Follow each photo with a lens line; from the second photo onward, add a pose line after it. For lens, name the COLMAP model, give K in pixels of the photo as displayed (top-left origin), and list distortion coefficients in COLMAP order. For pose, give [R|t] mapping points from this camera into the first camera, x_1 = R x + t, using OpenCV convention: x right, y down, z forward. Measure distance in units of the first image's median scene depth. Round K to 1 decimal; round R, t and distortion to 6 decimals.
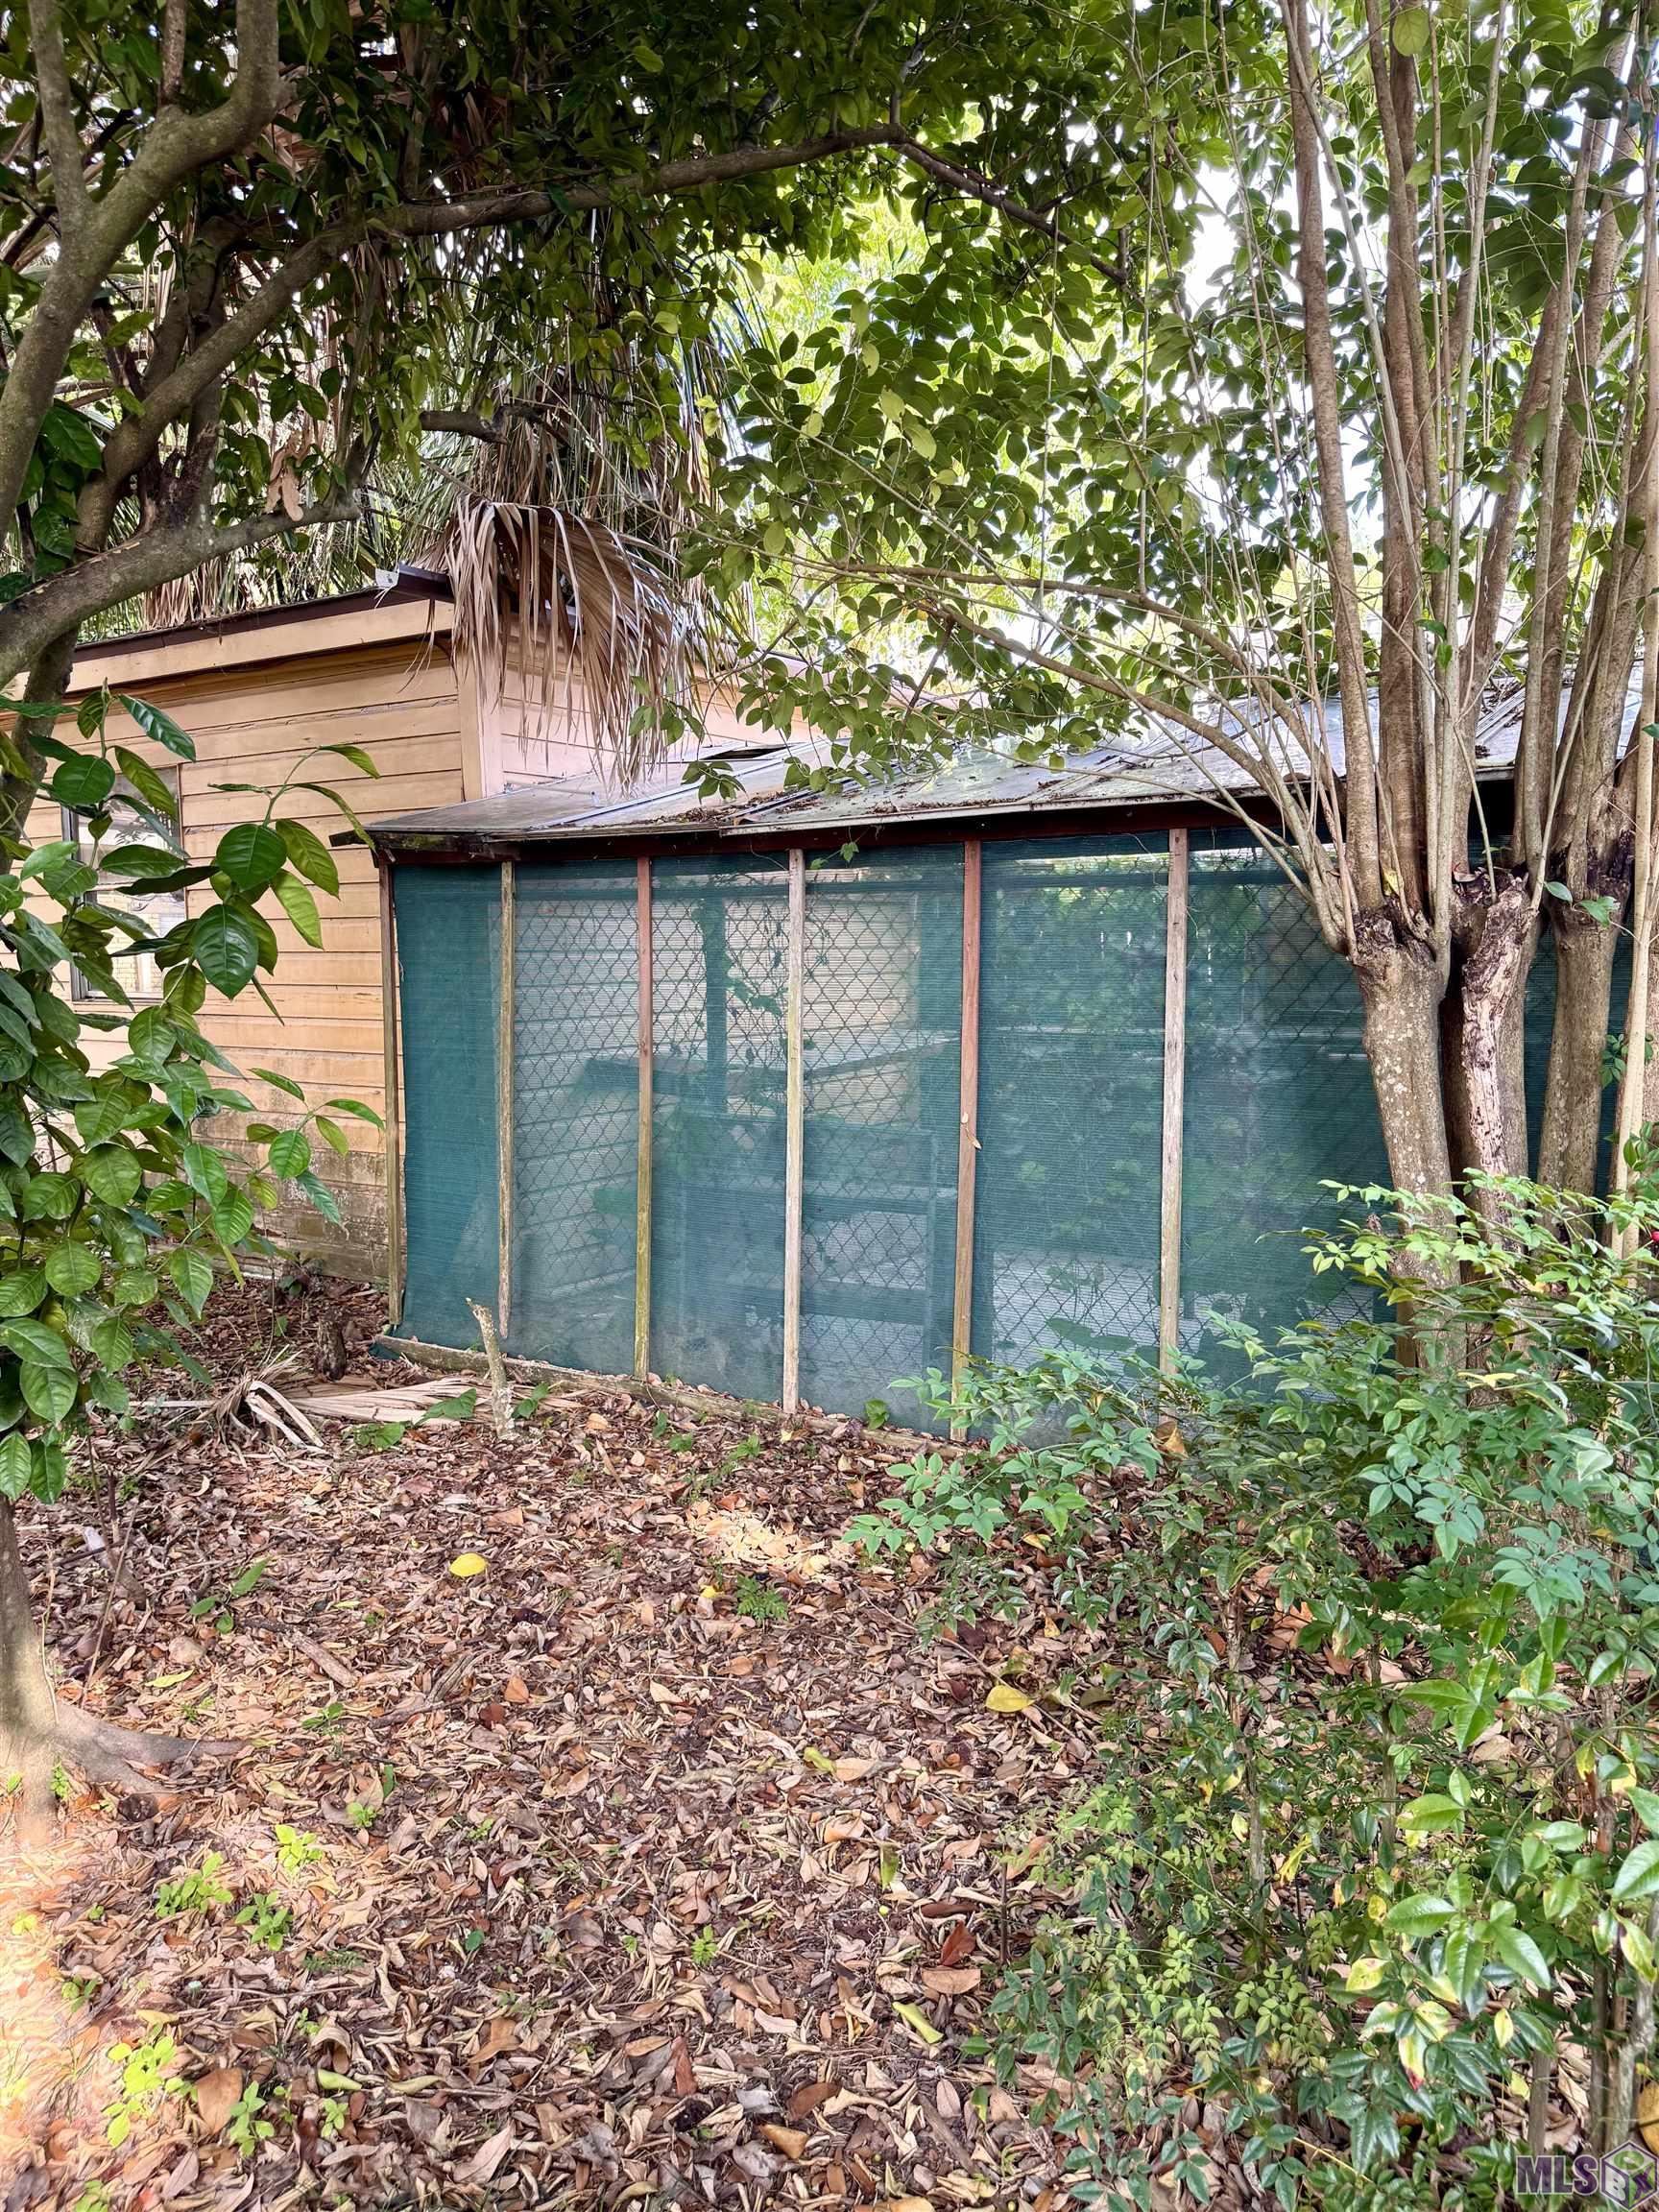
lens RADIAL K [[1500.7, 0, 832.5], [0, 1500.7, 1110.7], [0, 0, 1]] dist [0.106432, -0.151966]
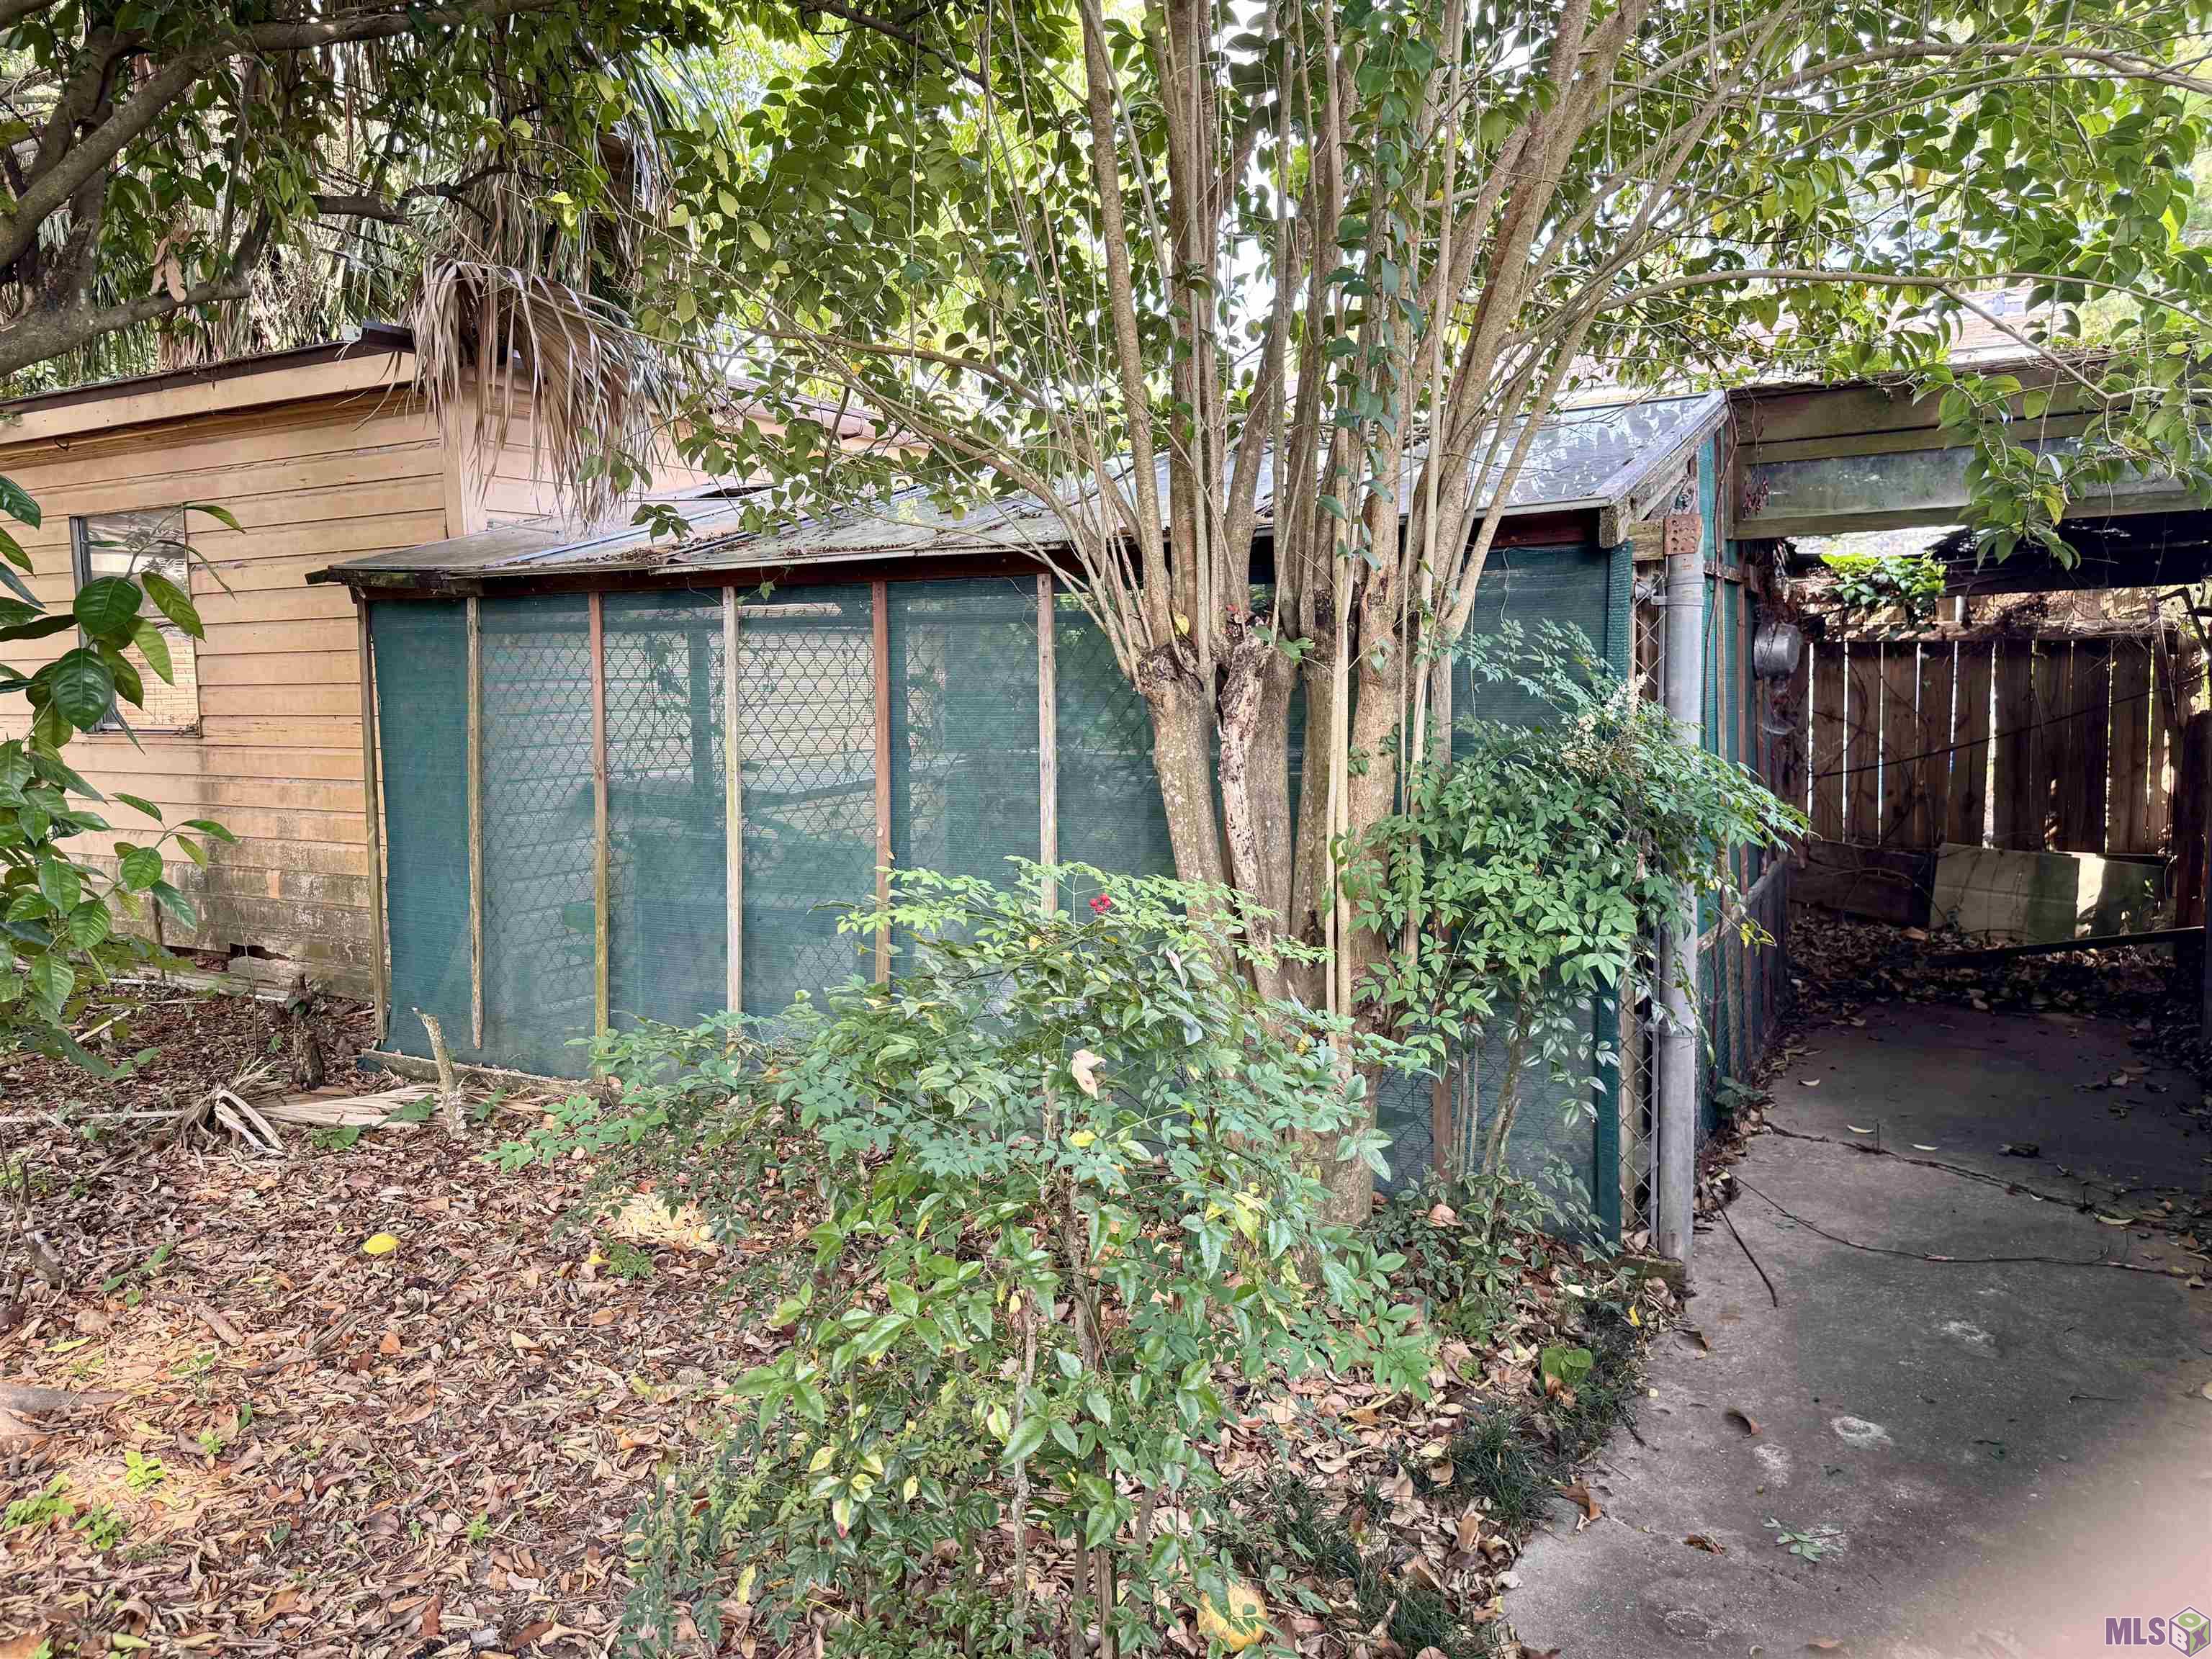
lens RADIAL K [[1522.2, 0, 1104.3], [0, 1522.2, 831.7], [0, 0, 1]] dist [0.039719, -0.042083]
pose [[0.997227, -0.013233, 0.073235, 0.210556], [0.013366, 0.999910, -0.001331, 0.009794], [-0.073211, 0.002307, 0.997314, -0.148504]]
